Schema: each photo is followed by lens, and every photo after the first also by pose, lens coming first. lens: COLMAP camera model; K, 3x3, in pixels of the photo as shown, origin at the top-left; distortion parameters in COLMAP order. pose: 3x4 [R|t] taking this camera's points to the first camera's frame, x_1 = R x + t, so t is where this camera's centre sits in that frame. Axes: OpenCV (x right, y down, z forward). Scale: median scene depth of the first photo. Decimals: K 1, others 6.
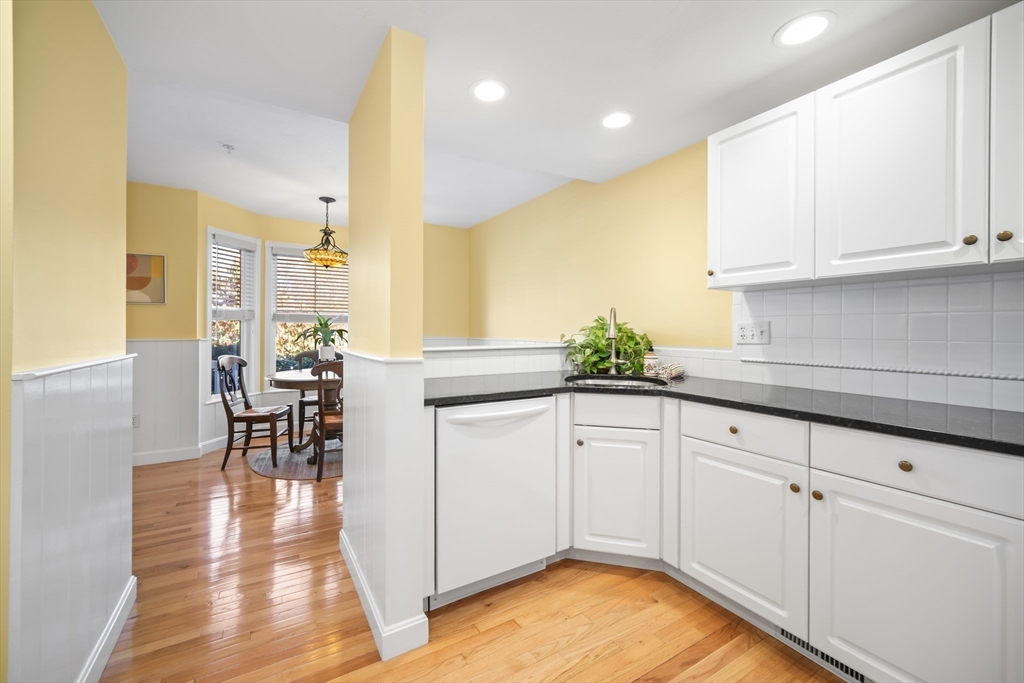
lens RADIAL K [[418.4, 0, 507.4], [0, 418.4, 327.8], [0, 0, 1]] dist [0.000916, -0.009357]
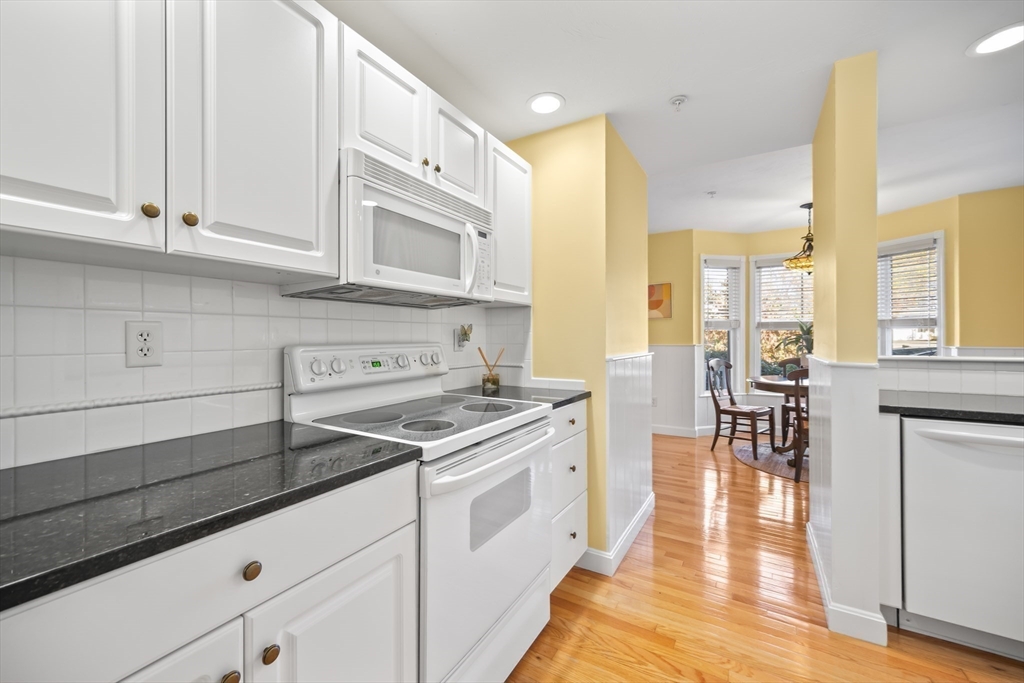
lens RADIAL K [[406.8, 0, 496.8], [0, 406.8, 338.1], [0, 0, 1]] dist [0.000989, -0.000320]
pose [[0.452468, -0.004101, -0.891771, 0.096341], [0.009978, 0.999950, 0.000464, -0.000430], [0.891725, -0.009108, 0.452486, -0.101915]]
